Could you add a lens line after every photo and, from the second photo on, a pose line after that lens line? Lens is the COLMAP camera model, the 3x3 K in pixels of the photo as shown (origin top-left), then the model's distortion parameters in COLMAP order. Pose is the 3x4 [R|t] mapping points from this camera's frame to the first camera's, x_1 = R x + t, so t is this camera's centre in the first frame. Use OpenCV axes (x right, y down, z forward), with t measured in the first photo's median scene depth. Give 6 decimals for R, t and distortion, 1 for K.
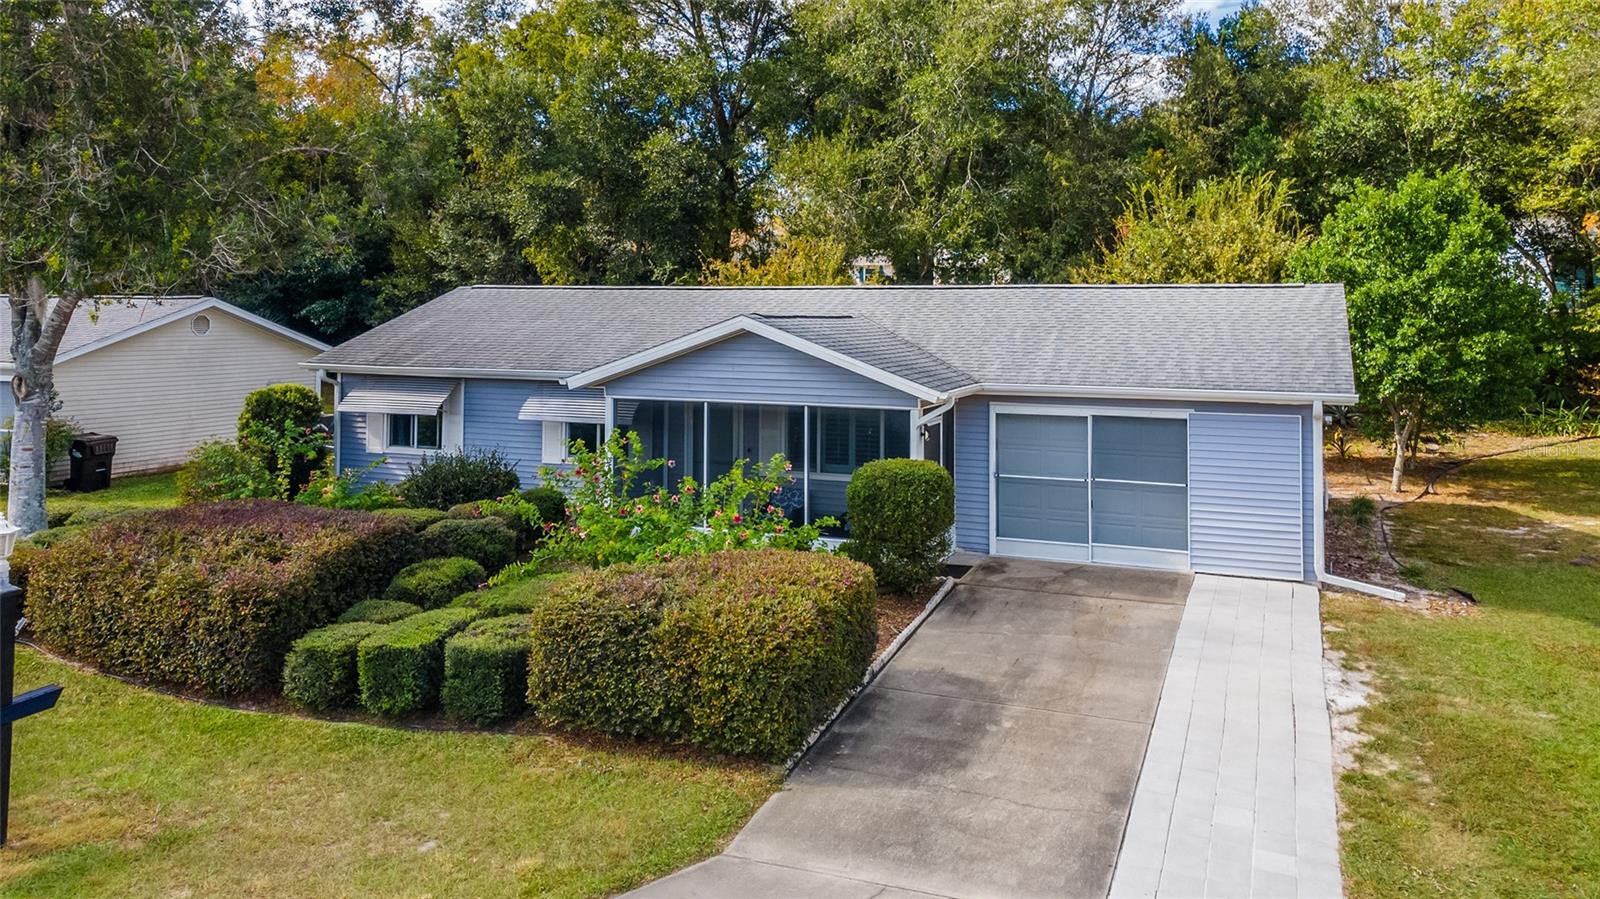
lens RADIAL K [[1168.7, 0, 799.9], [0, 1168.7, 448.3], [0, 0, 1]] dist [-0.003828, -0.001370]
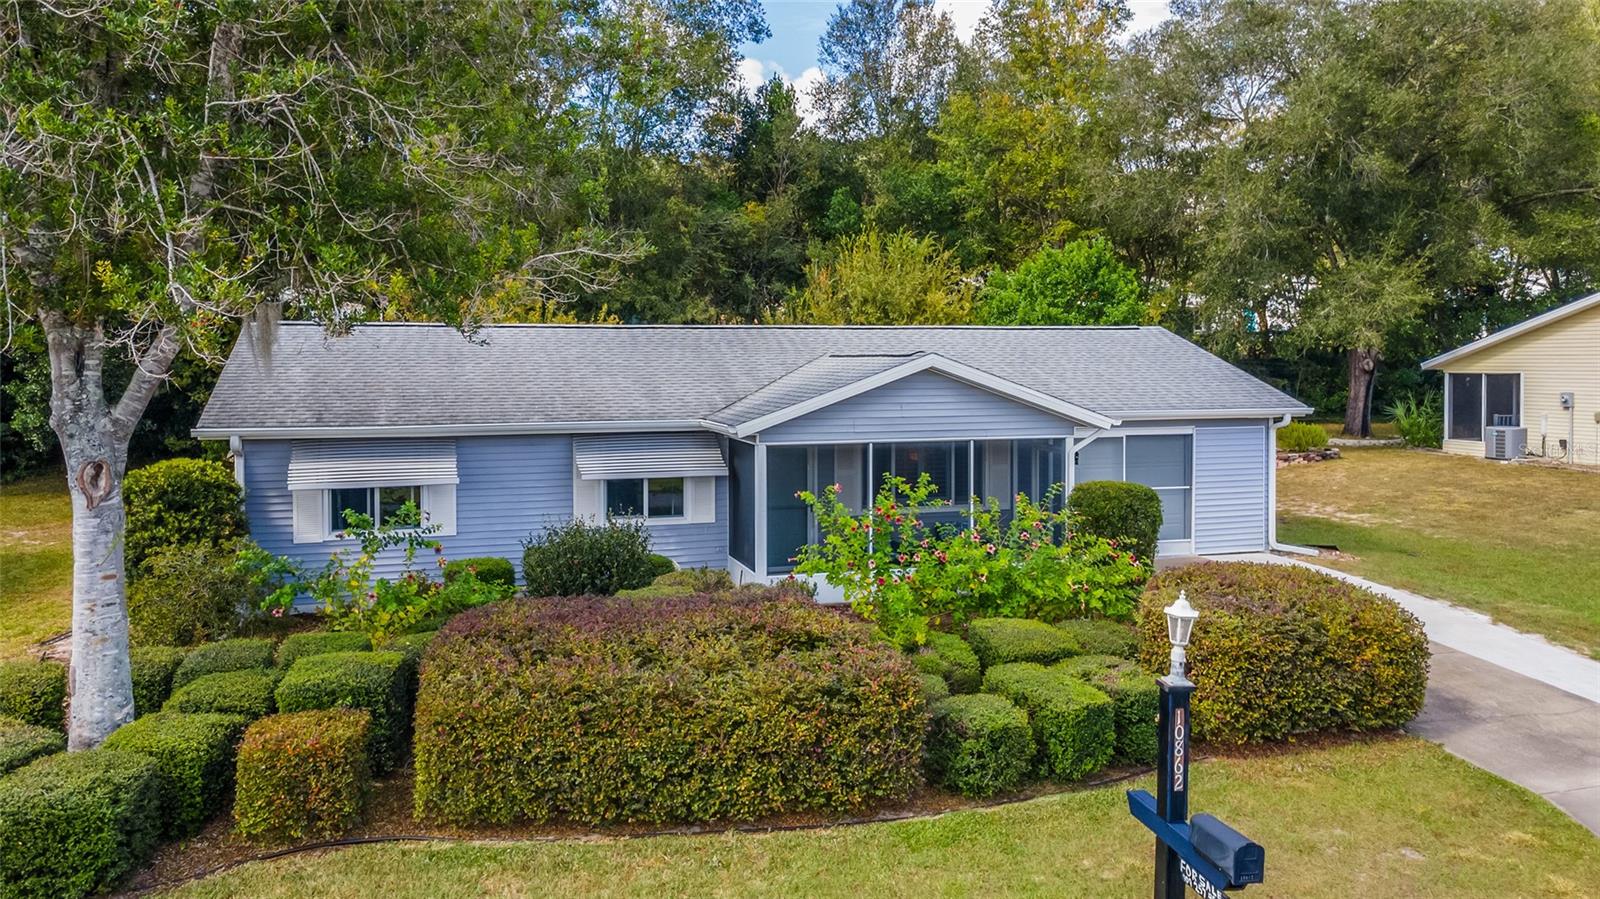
lens RADIAL K [[1168.7, 0, 799.9], [0, 1168.7, 448.3], [0, 0, 1]] dist [-0.003828, -0.001370]
pose [[0.781856, -0.059058, 0.620656, -0.757535], [0.080923, 0.996695, -0.007102, -0.033569], [-0.618185, 0.055778, 0.784051, 0.266726]]
